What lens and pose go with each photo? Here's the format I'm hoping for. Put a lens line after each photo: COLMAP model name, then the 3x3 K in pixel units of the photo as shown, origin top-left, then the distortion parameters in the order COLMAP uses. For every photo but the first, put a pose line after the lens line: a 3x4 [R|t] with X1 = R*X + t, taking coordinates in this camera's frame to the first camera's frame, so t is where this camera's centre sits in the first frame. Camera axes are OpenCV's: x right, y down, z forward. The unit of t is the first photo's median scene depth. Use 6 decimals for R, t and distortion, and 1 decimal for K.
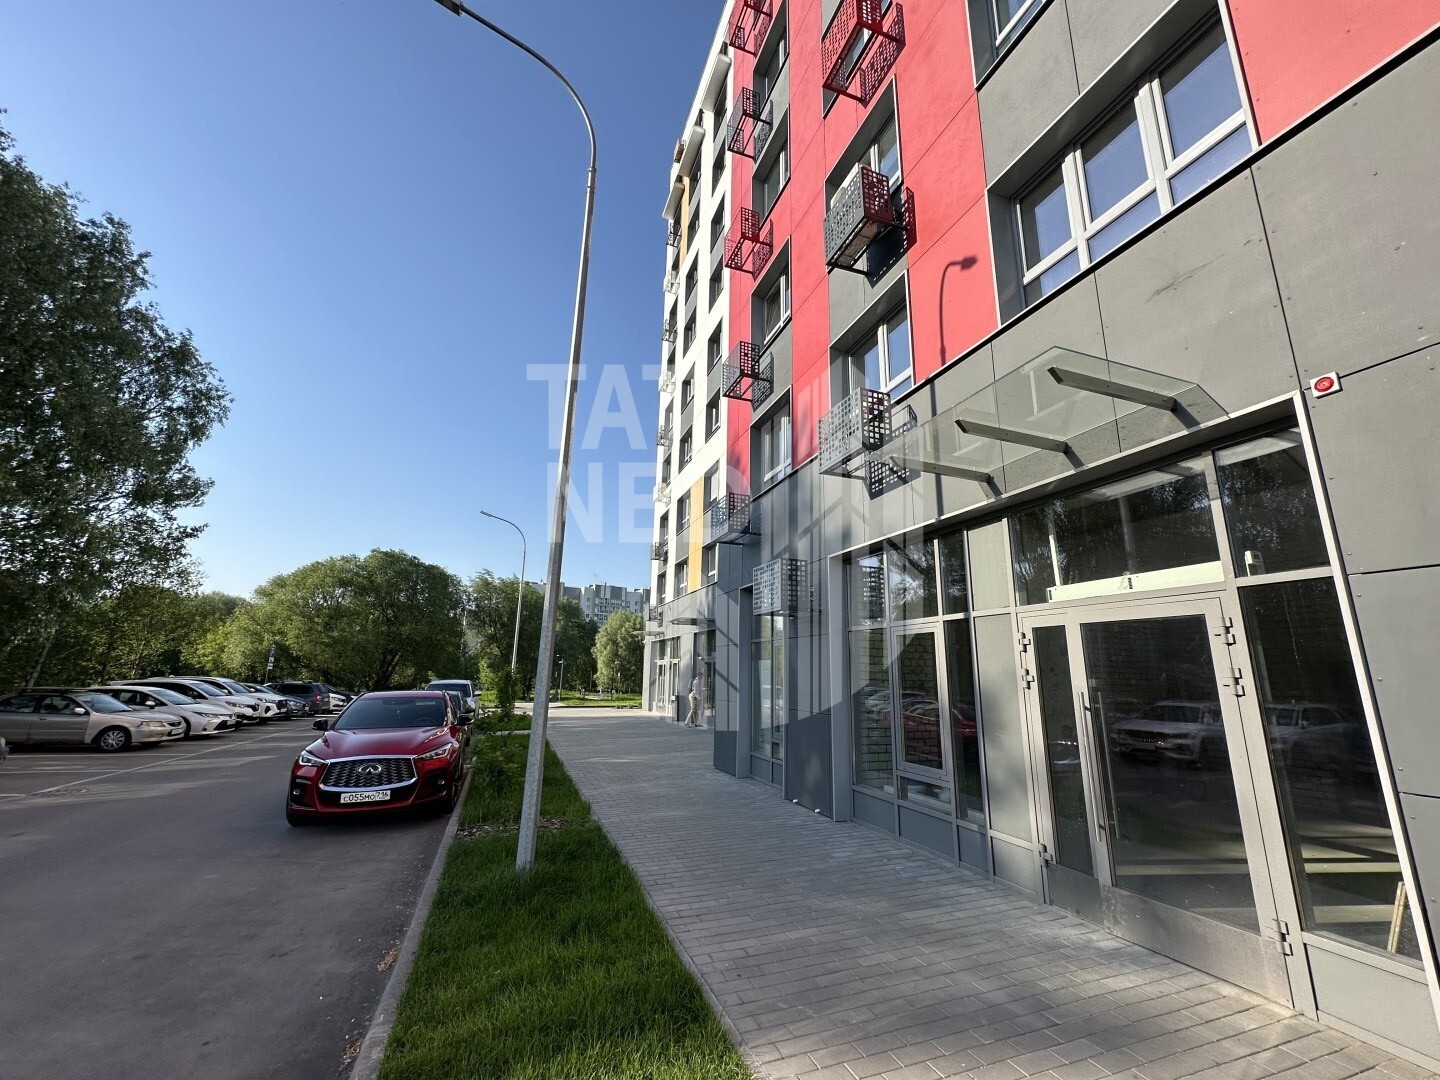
lens RADIAL K [[574.2, 0, 720.0], [0, 574.2, 540.0], [0, 0, 1]] dist [0.001720, 0.000021]
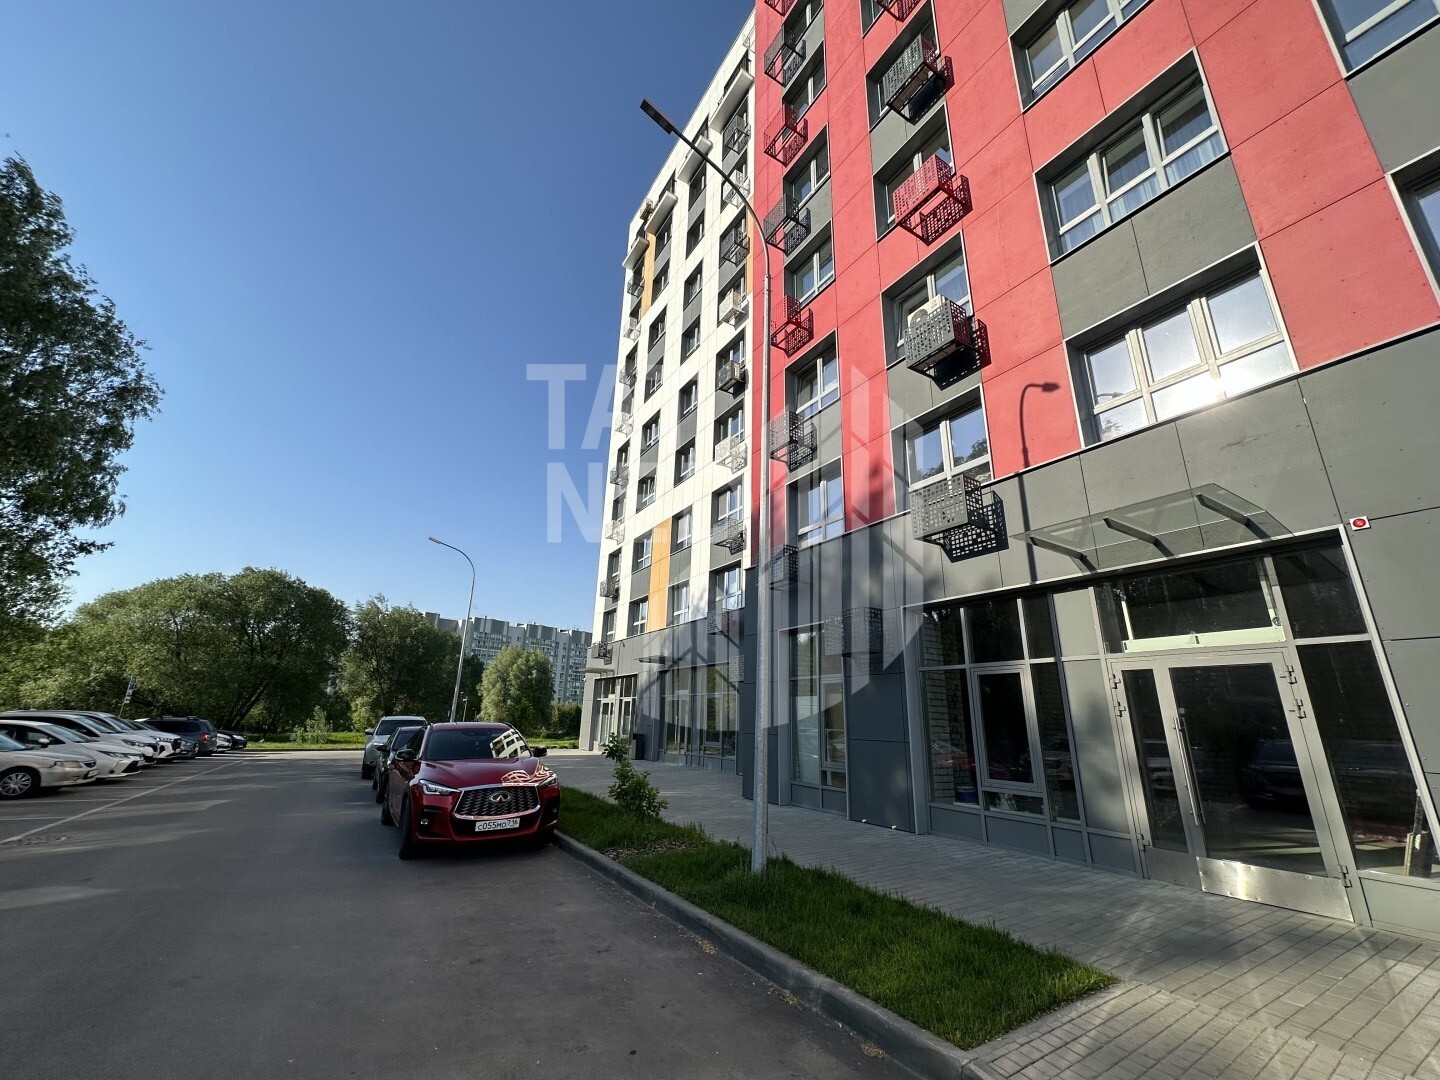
lens RADIAL K [[574.2, 0, 720.0], [0, 574.2, 540.0], [0, 0, 1]] dist [0.001720, 0.000021]
pose [[0.978652, 0.066203, 0.194572, -0.322986], [-0.052756, 0.995899, -0.073501, -0.001482], [-0.198640, 0.061667, 0.978131, -0.073839]]
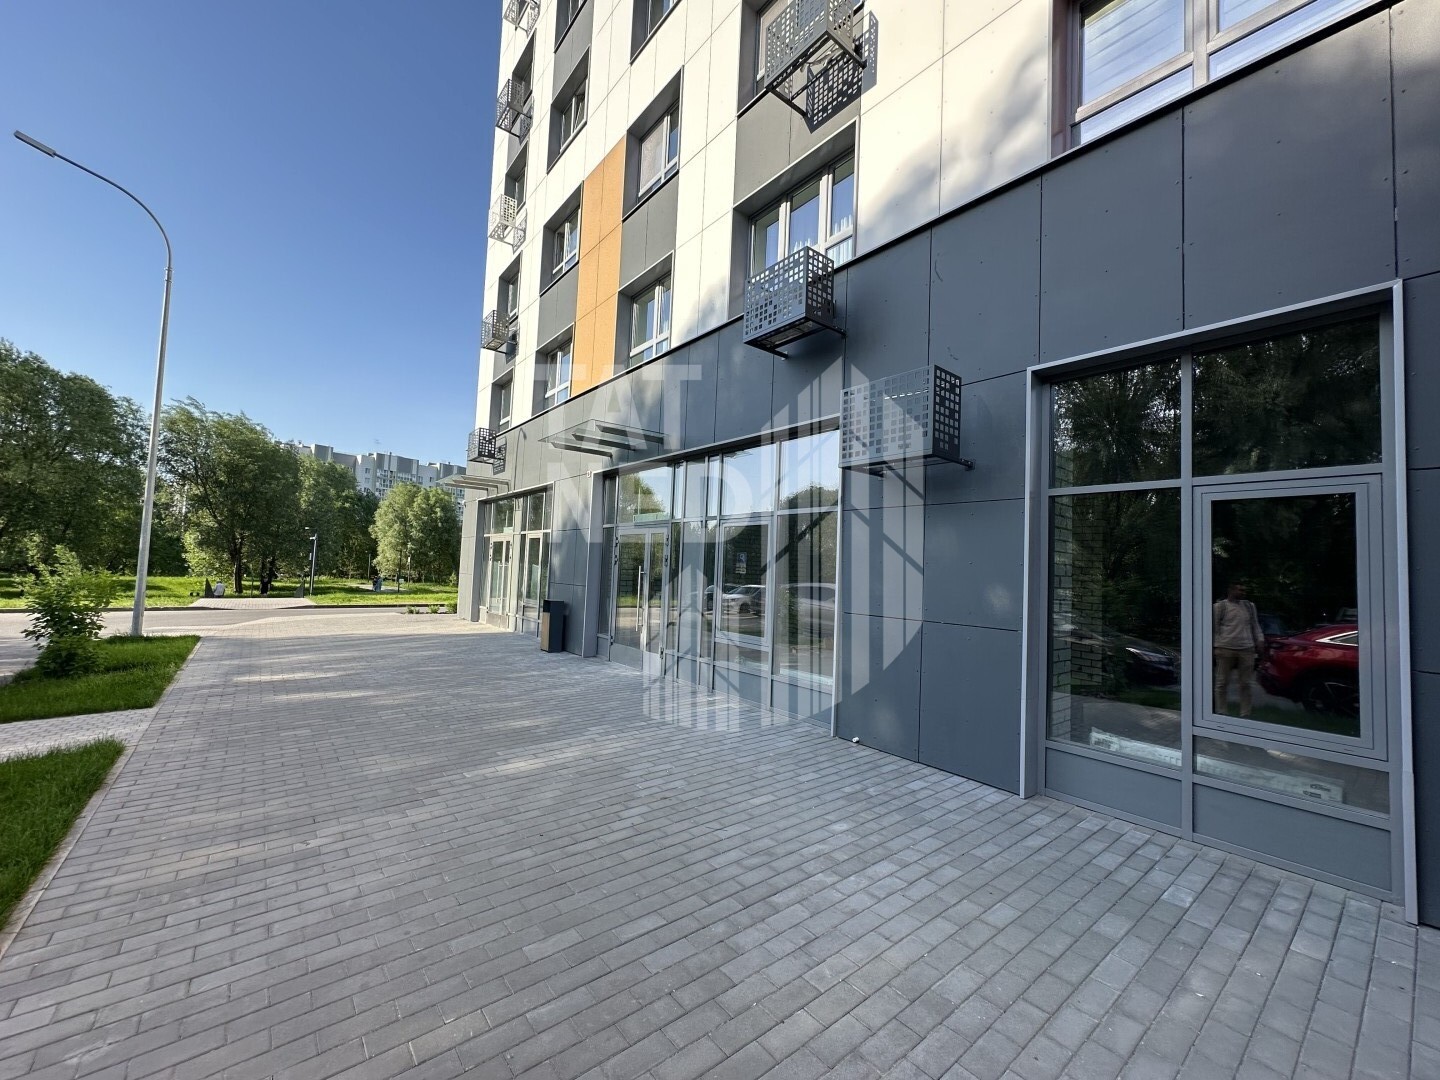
lens RADIAL K [[574.2, 0, 720.0], [0, 574.2, 540.0], [0, 0, 1]] dist [0.001720, 0.000021]
pose [[0.946343, 0.038417, 0.320871, -0.208368], [-0.097016, 0.980883, 0.168691, 0.270971], [-0.308257, -0.190769, 0.931979, 1.118353]]
